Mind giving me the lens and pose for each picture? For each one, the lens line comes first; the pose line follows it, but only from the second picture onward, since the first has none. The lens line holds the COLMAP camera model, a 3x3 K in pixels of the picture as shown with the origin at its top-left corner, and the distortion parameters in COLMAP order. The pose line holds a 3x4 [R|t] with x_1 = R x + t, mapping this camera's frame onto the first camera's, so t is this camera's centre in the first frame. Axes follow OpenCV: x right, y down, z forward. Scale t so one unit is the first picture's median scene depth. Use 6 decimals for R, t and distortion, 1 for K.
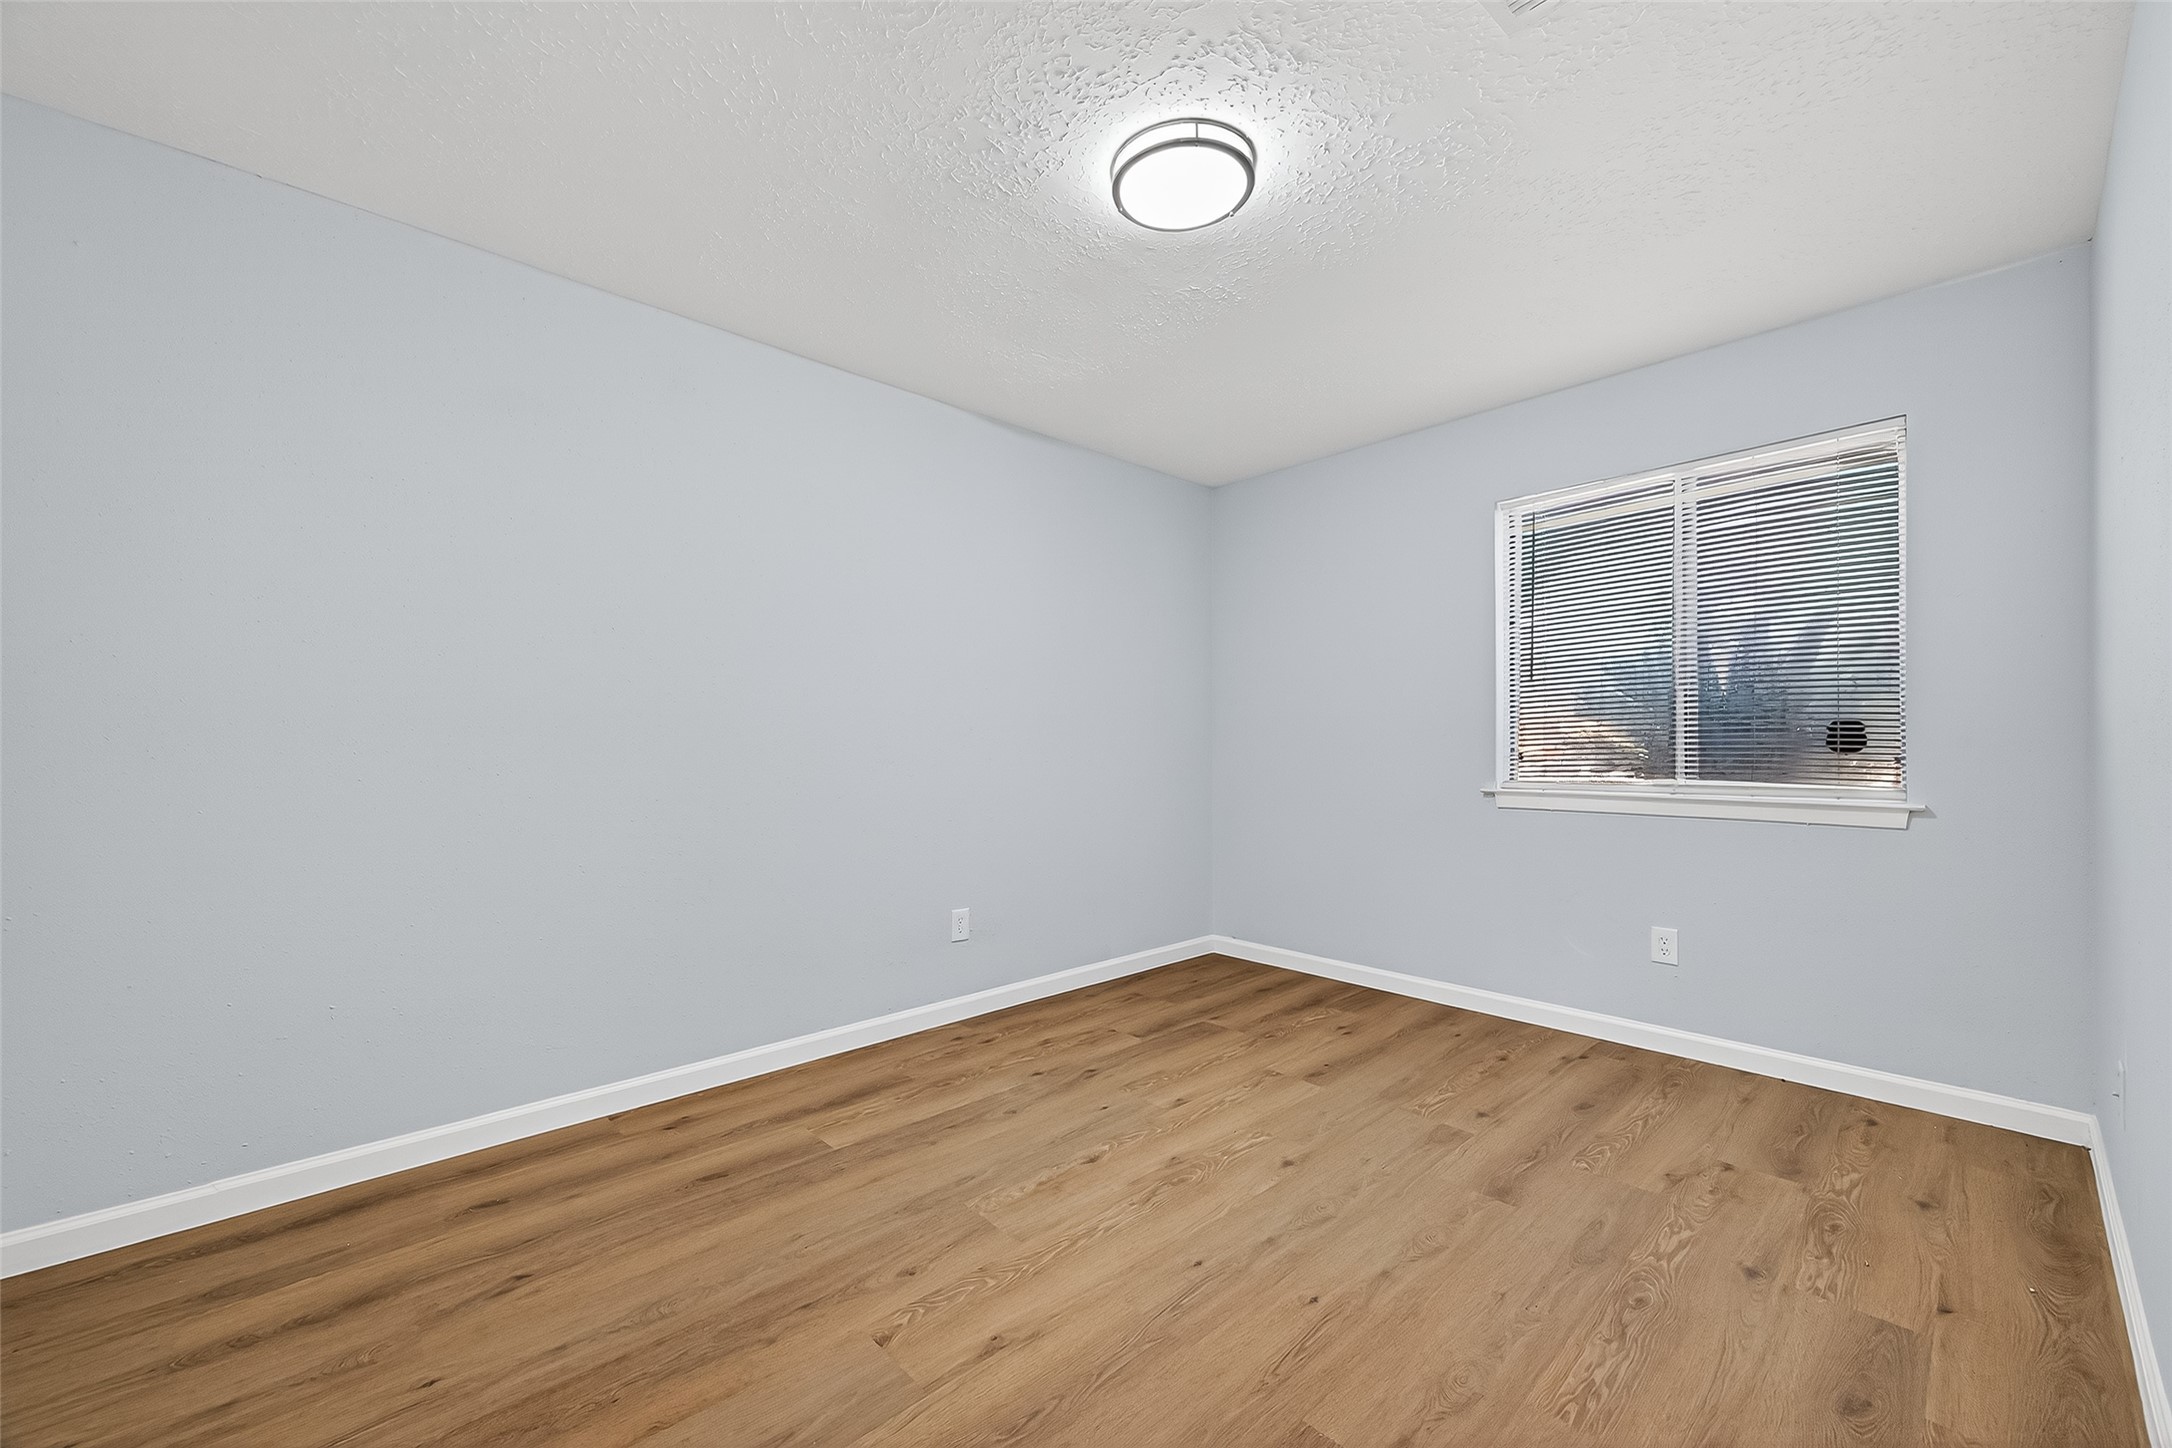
lens RADIAL K [[845.1, 0, 1091.0], [0, 845.1, 734.4], [0, 0, 1]] dist [0.006974, -0.001909]
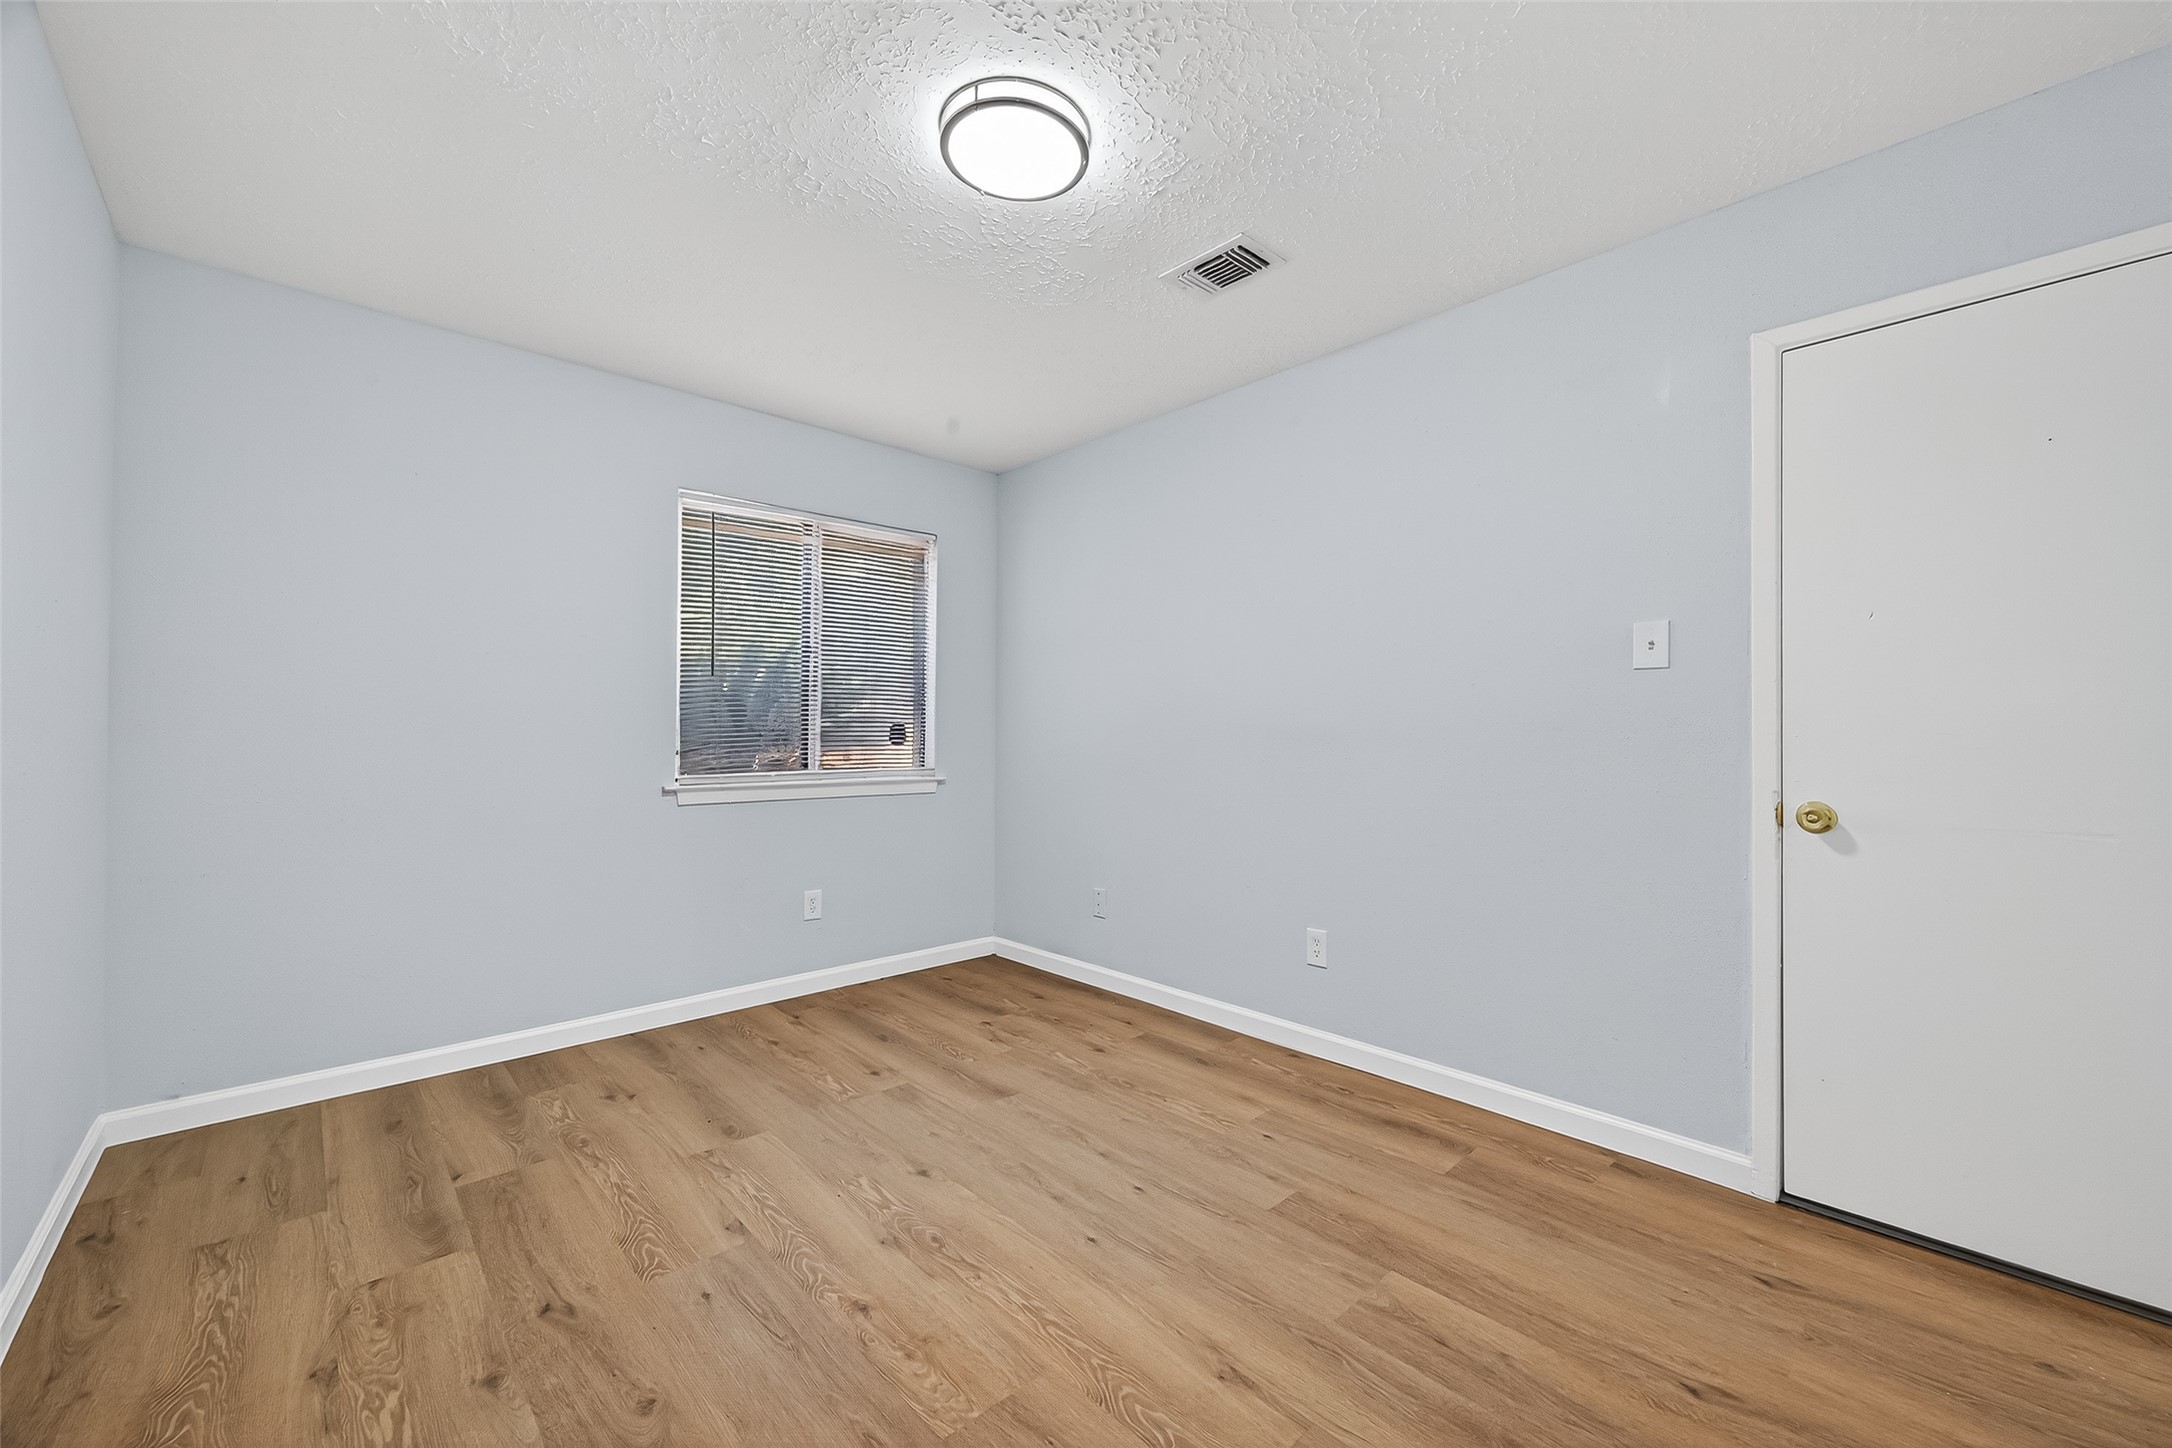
lens RADIAL K [[845.1, 0, 1102.8], [0, 845.1, 721.7], [0, 0, 1]] dist [0.006974, -0.001909]
pose [[-0.000142, 0.023580, 0.999722, -0.637760], [-0.009181, 0.999680, -0.023580, 0.013223], [-0.999958, -0.009182, 0.000074, 0.689076]]
